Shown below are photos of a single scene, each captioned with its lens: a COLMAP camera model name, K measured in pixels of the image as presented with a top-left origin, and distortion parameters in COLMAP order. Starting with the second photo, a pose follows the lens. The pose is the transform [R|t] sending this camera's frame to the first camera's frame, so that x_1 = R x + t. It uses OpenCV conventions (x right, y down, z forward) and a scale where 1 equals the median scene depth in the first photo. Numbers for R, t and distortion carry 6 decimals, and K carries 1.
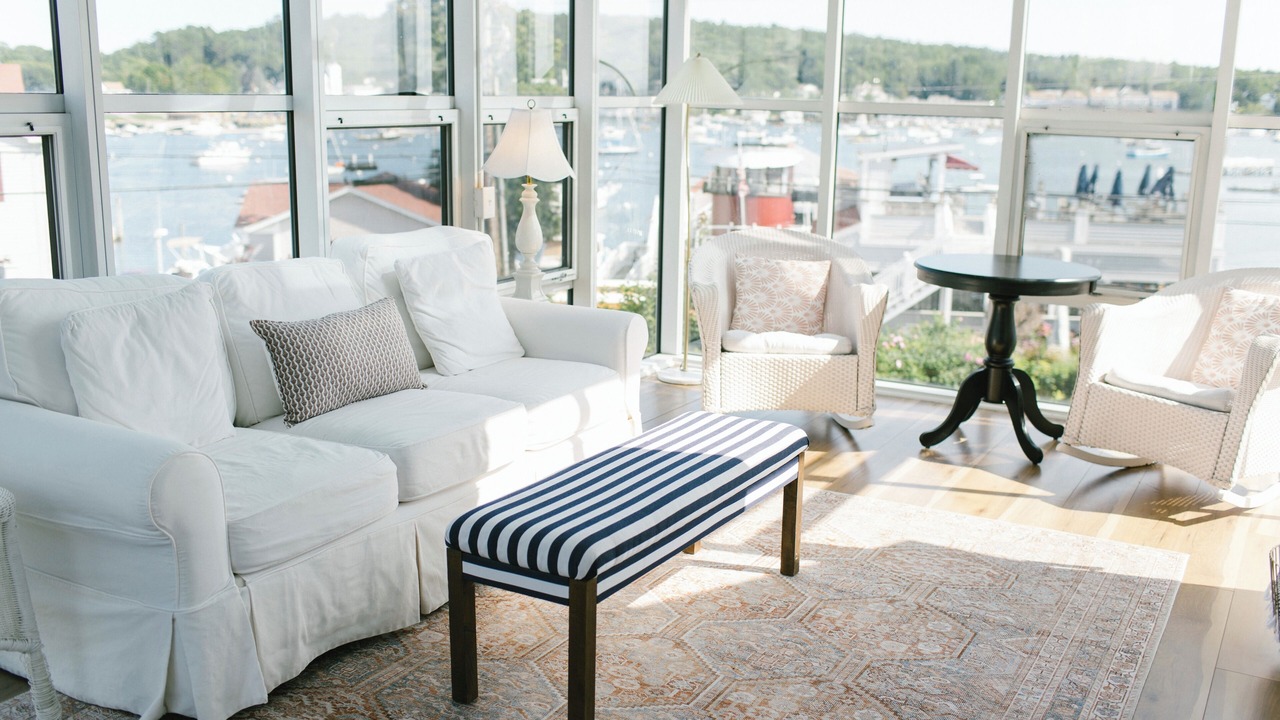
lens RADIAL K [[1203.8, 0, 683.9], [0, 1203.8, 353.9], [0, 0, 1]] dist [-0.058811, 0.000000]
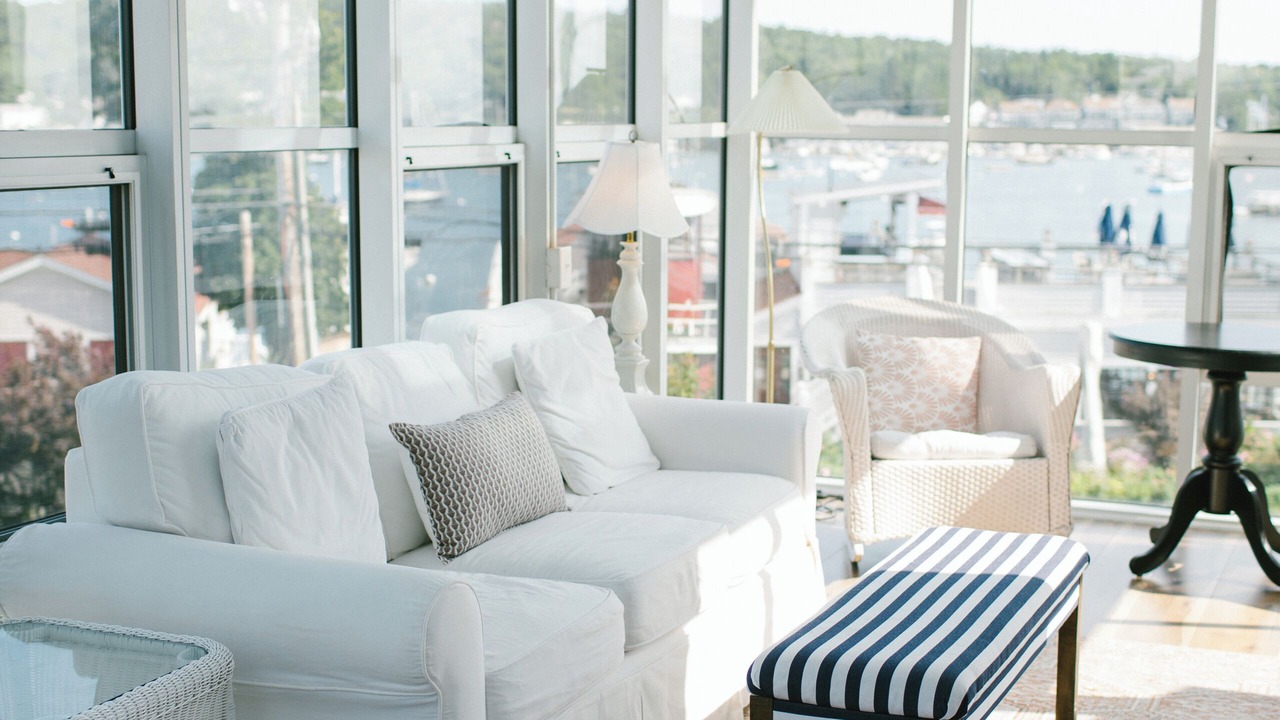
lens RADIAL K [[1801.7, 0, 687.6], [0, 1801.7, 350.8], [0, 0, 1]] dist [-0.093609, 0.000000]
pose [[0.993828, -0.025372, 0.107990, -0.235025], [0.033969, 0.996333, -0.078529, 0.017323], [-0.105602, 0.081713, 0.991046, -0.121841]]
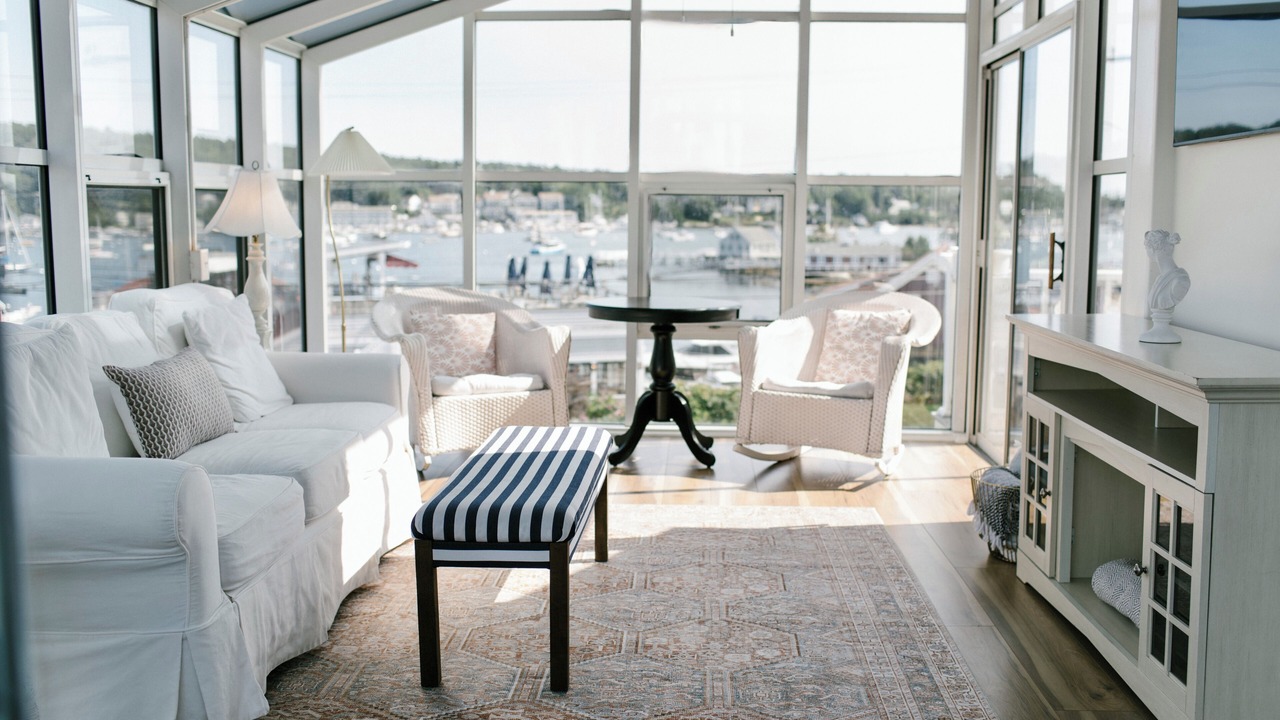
lens RADIAL K [[1203.8, 0, 633.7], [0, 1203.8, 359.2], [0, 0, 1]] dist [-0.058811, 0.000000]
pose [[0.899644, -0.069923, 0.430988, -0.309545], [0.105560, 0.992643, -0.059299, 0.055392], [-0.423671, 0.098843, 0.900407, -0.046651]]
